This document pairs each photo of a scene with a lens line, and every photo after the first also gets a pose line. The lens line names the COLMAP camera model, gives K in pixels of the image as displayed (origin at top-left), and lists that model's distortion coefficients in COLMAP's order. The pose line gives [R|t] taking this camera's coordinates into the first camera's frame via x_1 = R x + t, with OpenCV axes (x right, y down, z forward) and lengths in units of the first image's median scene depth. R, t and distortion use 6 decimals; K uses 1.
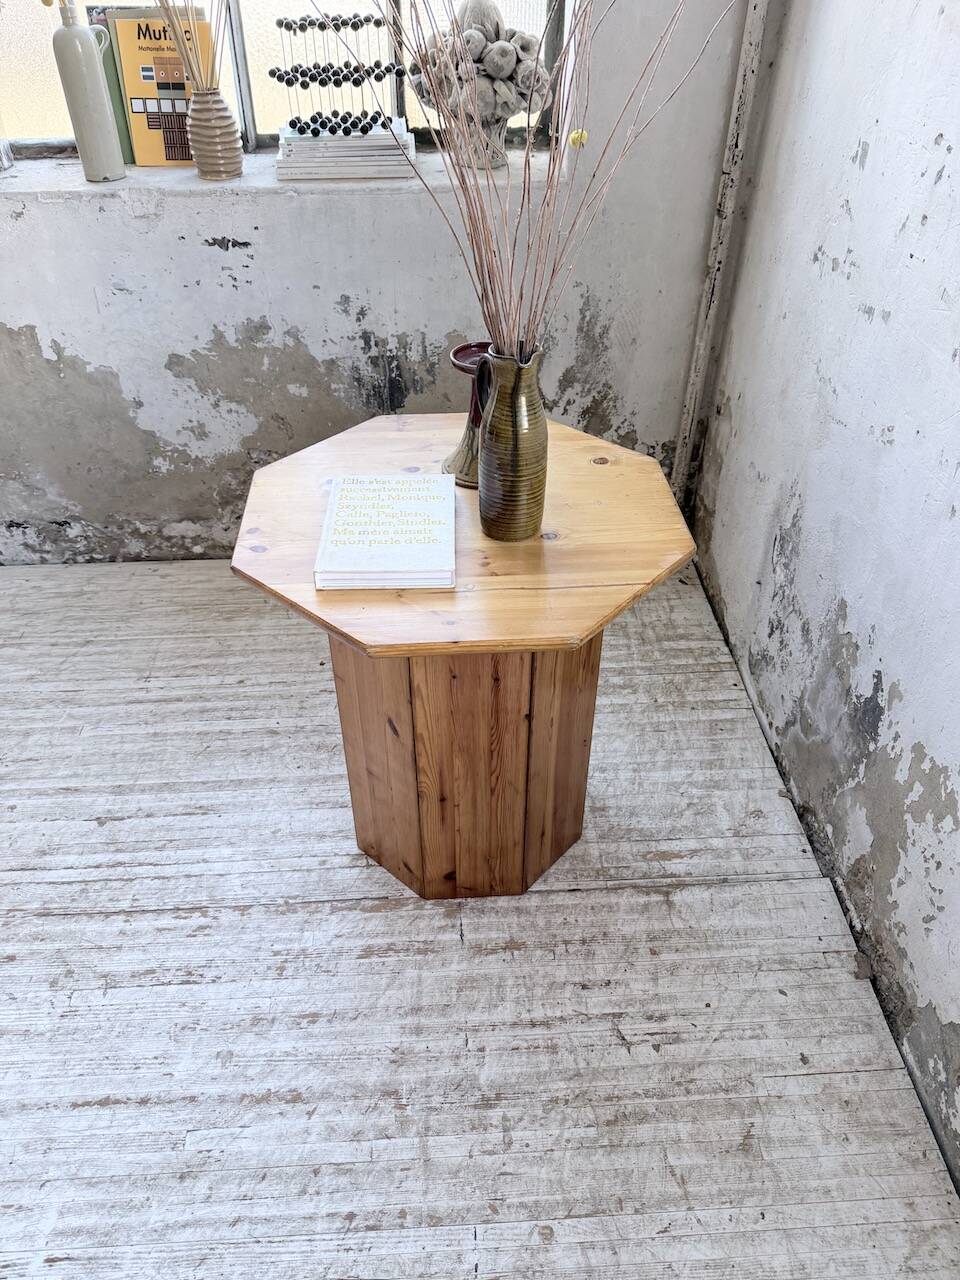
lens RADIAL K [[902.9, 0, 474.2], [0, 902.9, 643.7], [0, 0, 1]] dist [0.047448, -0.078895]
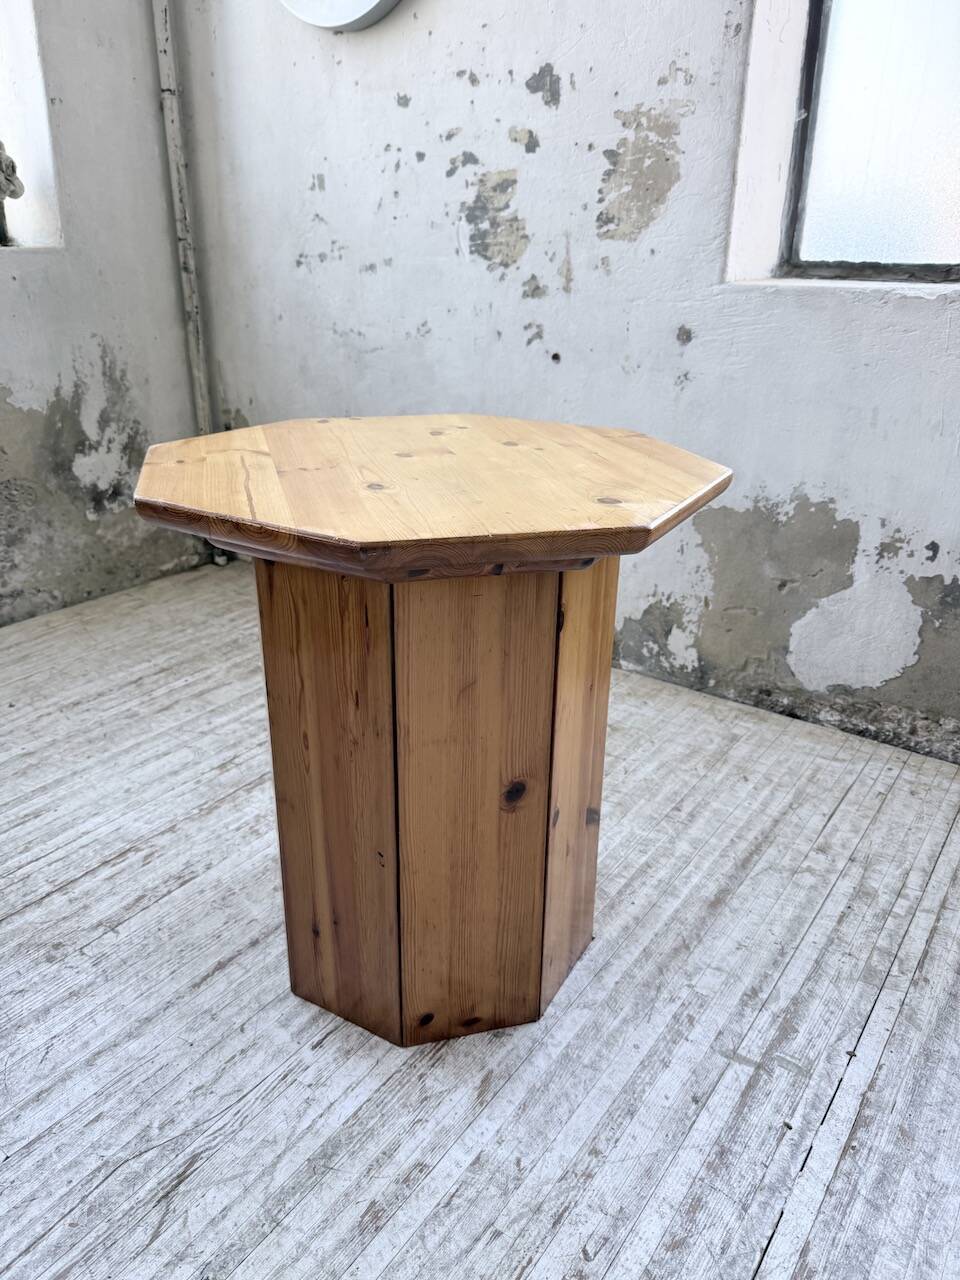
lens RADIAL K [[911.0, 0, 476.2], [0, 911.0, 647.1], [0, 0, 1]] dist [0.014263, -0.050782]
pose [[0.630226, -0.301584, 0.715446, -0.690452], [0.490844, 0.868730, -0.066180, 0.352034], [-0.601571, 0.392881, 0.695527, 0.061745]]
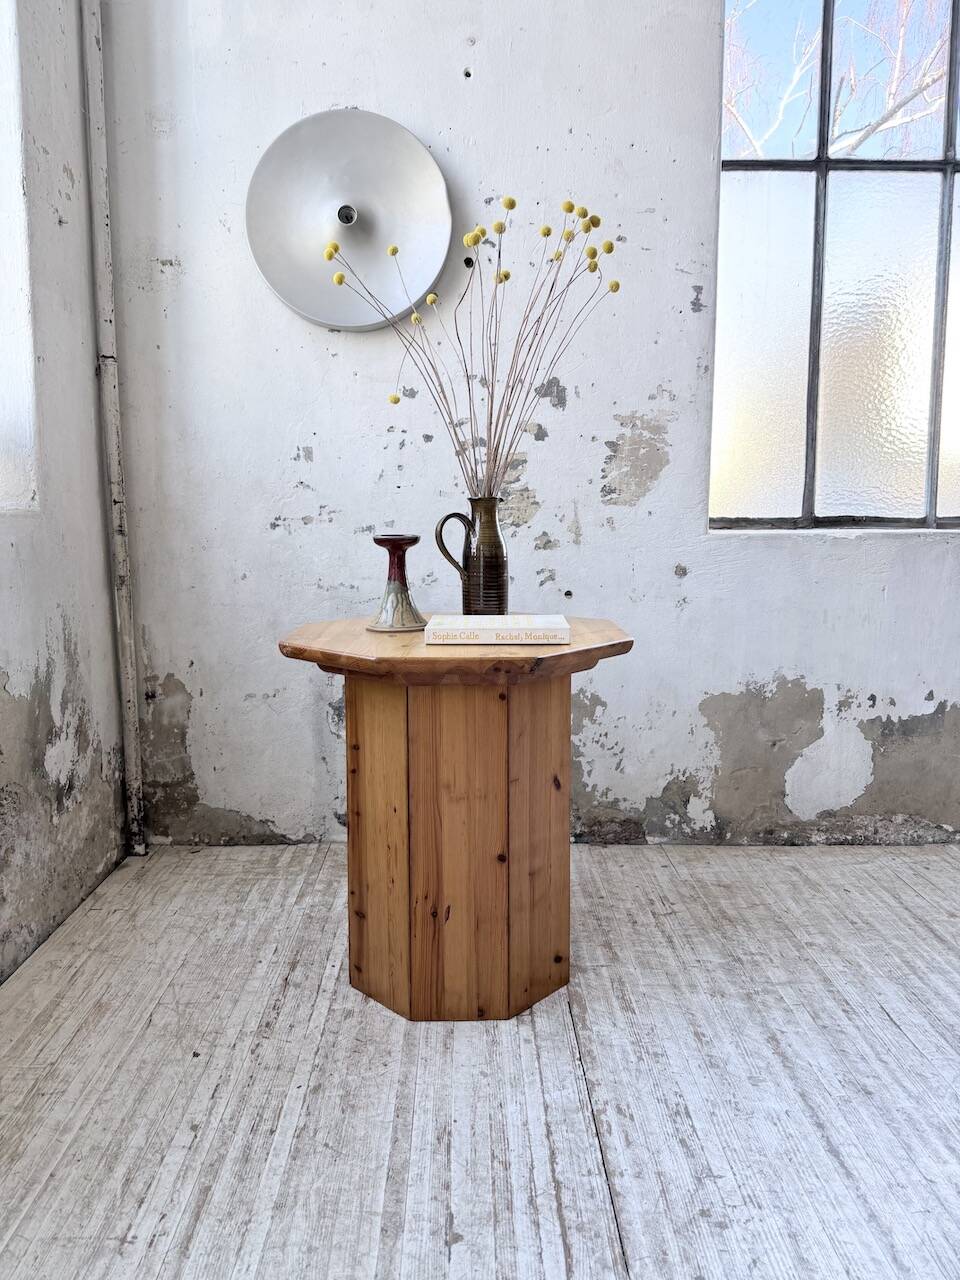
lens RADIAL K [[898.1, 0, 474.2], [0, 898.1, 629.6], [0, 0, 1]] dist [0.076096, -0.130055]
pose [[0.044402, -0.125933, 0.991045, -1.112394], [0.639880, 0.765407, 0.068592, -0.193261], [-0.767191, 0.631104, 0.114567, 0.711393]]
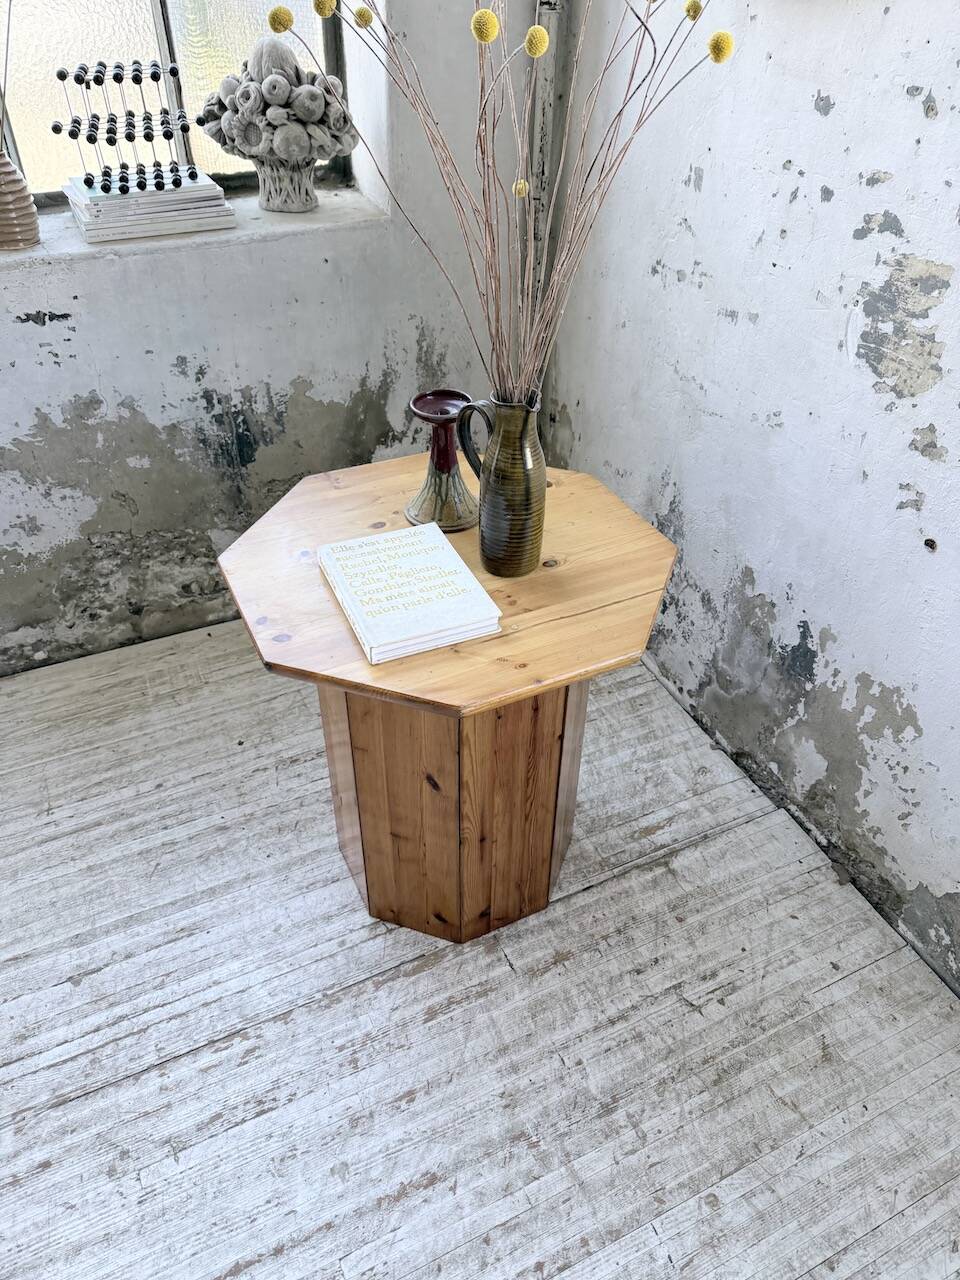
lens RADIAL K [[908.0, 0, 487.3], [0, 908.0, 644.5], [0, 0, 1]] dist [0.017918, -0.032167]
pose [[0.923040, -0.226781, 0.310752, -0.269396], [0.229309, 0.972925, 0.028896, -0.061513], [-0.308891, 0.044586, 0.950052, 0.027005]]
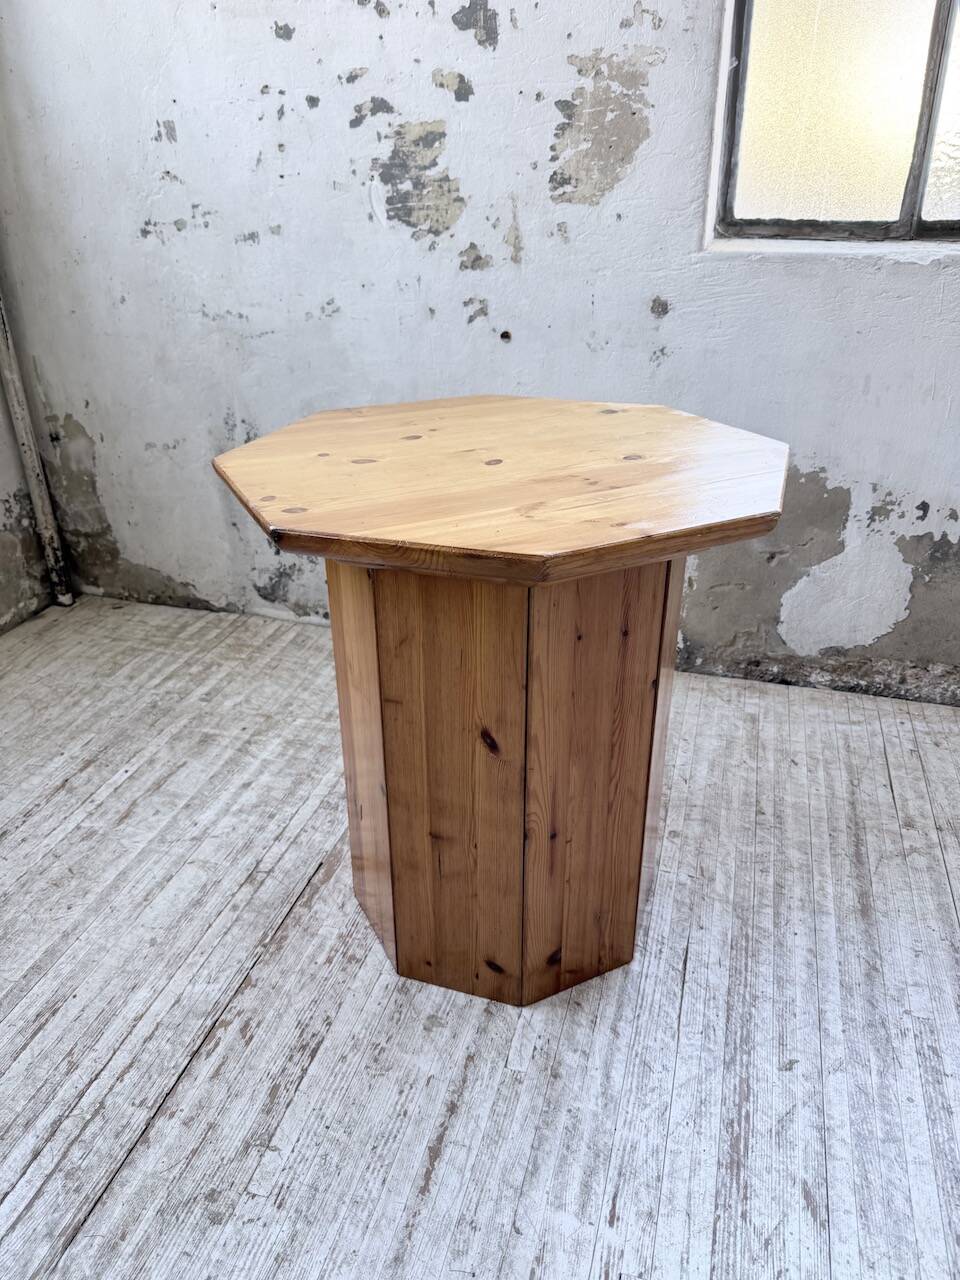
lens RADIAL K [[909.3, 0, 488.5], [0, 909.3, 646.6], [0, 0, 1]] dist [0.006151, -0.030289]
pose [[0.324563, -0.434554, 0.840132, -0.720550], [0.610125, 0.774910, 0.165113, 0.069605], [-0.722777, 0.458996, 0.516639, 0.328030]]
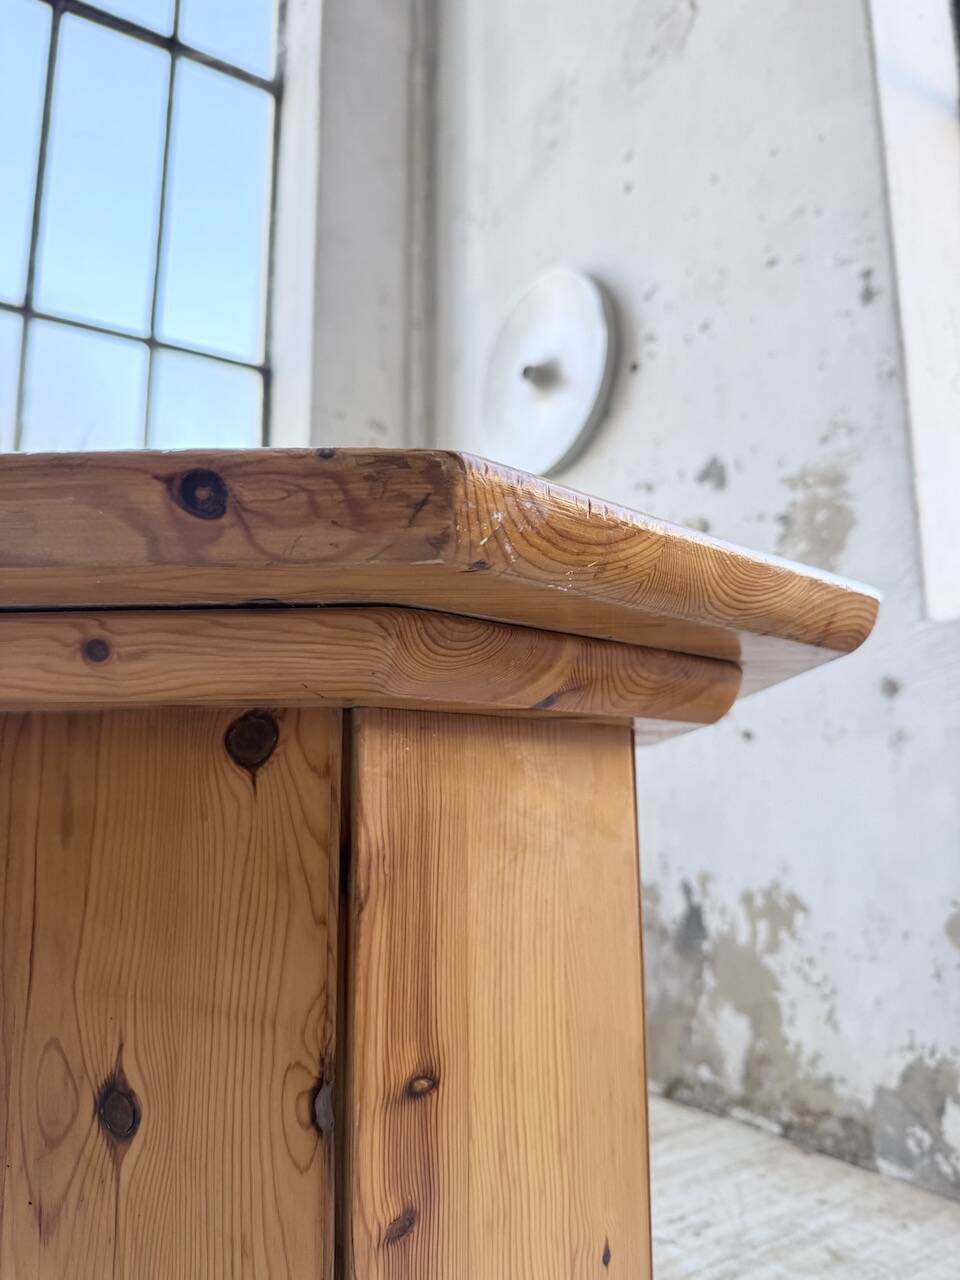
lens RADIAL K [[937.1, 0, 481.4], [0, 937.1, 640.8], [0, 0, 1]] dist [-0.024972, -0.002164]
pose [[0.865763, 0.074518, 0.494875, -0.408235], [0.327451, 0.663450, -0.672763, 0.532722], [-0.378458, 0.744500, 0.549990, 0.153555]]
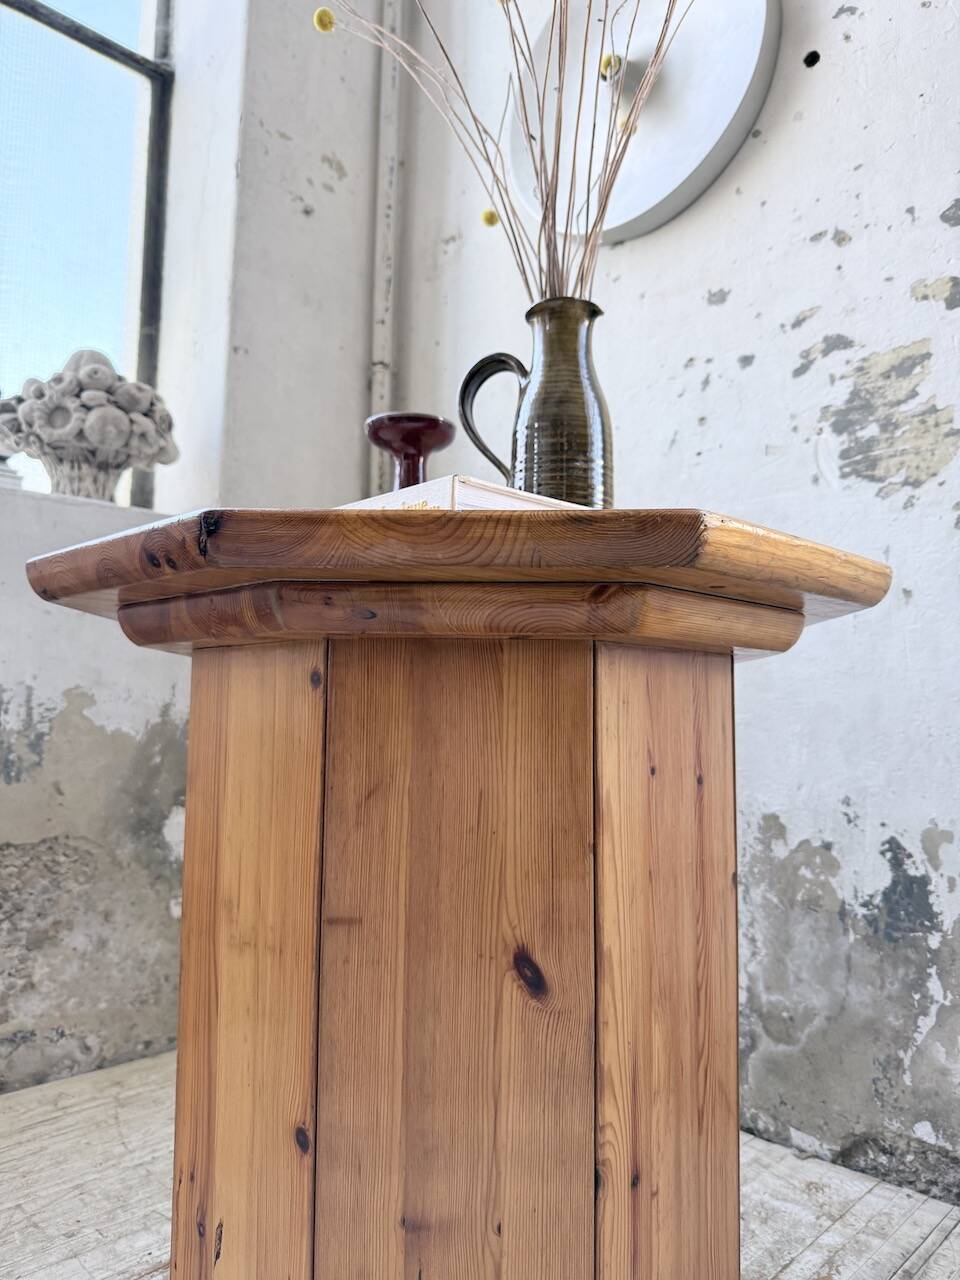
lens RADIAL K [[922.6, 0, 474.7], [0, 922.6, 638.3], [0, 0, 1]] dist [-0.021335, 0.005087]
pose [[0.743352, 0.069146, 0.665316, -0.348588], [0.415222, 0.732106, -0.540011, 0.172059], [-0.524421, 0.677673, 0.515502, 0.604605]]
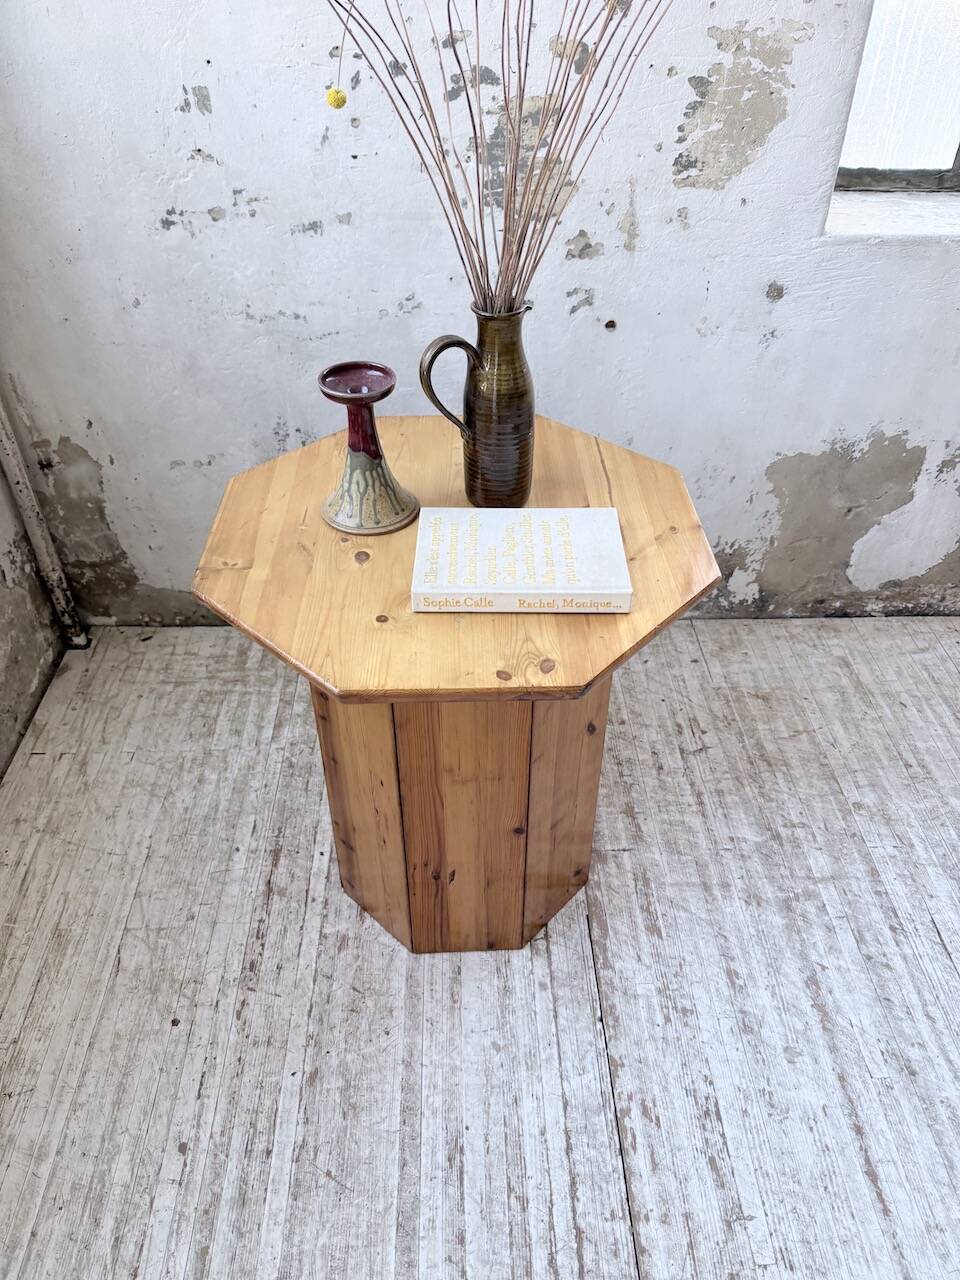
lens RADIAL K [[906.0, 0, 487.4], [0, 906.0, 644.4], [0, 0, 1]] dist [0.023544, -0.048688]
pose [[0.018931, -0.637216, 0.770453, -0.658455], [0.633884, 0.603574, 0.483621, -0.418271], [-0.773196, 0.479222, 0.415347, 0.570964]]
